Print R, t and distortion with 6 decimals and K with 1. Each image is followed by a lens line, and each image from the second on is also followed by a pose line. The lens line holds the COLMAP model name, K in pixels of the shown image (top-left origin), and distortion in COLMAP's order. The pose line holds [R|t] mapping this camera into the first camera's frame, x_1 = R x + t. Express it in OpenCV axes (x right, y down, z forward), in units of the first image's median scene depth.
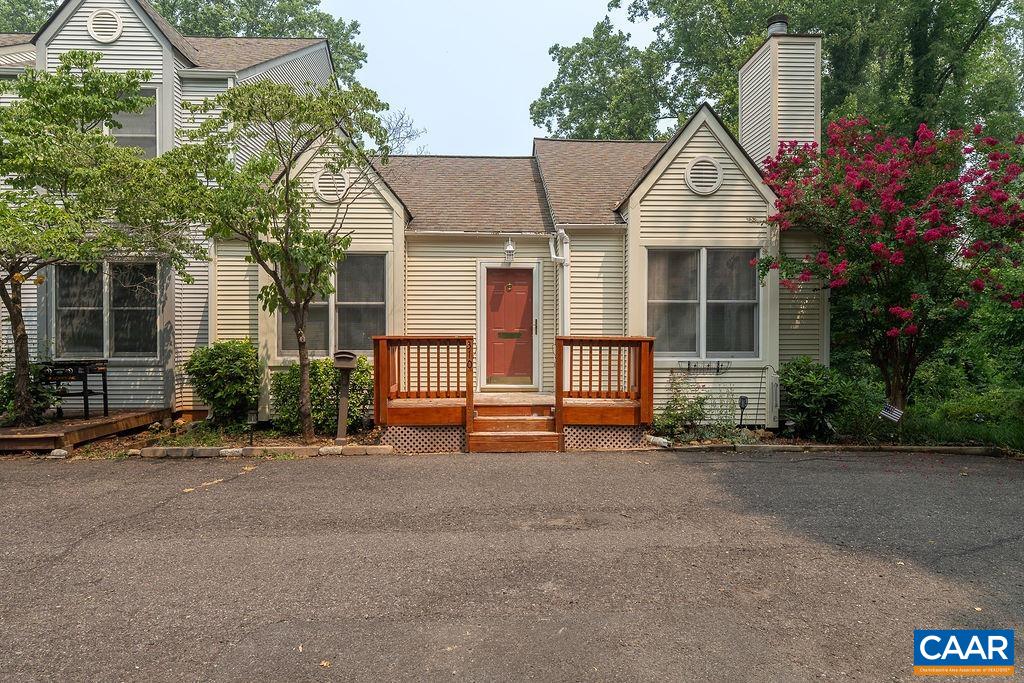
lens RADIAL K [[604.3, 0, 512.0], [0, 604.3, 341.5], [0, 0, 1]] dist [-0.000787, -0.000325]
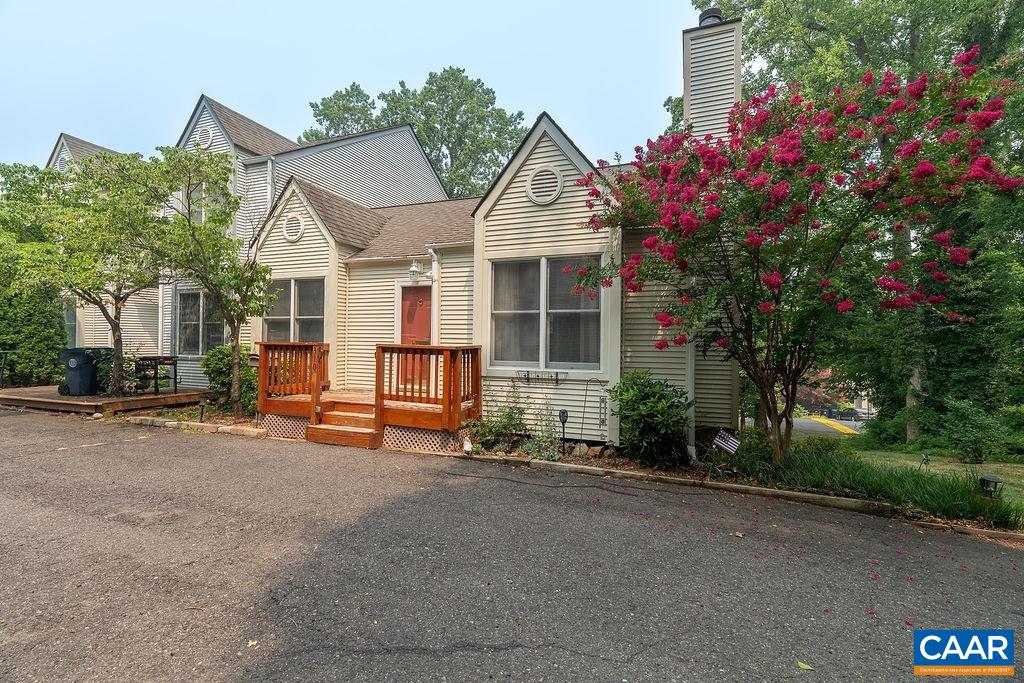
lens RADIAL K [[460.1, 0, 511.3], [0, 460.1, 339.1], [0, 0, 1]] dist [-0.003349, 0.000789]
pose [[0.917834, 0.007905, -0.396885, 0.569379], [-0.017402, 0.999642, -0.020332, -0.004261], [0.396582, 0.025568, 0.917643, 0.286866]]
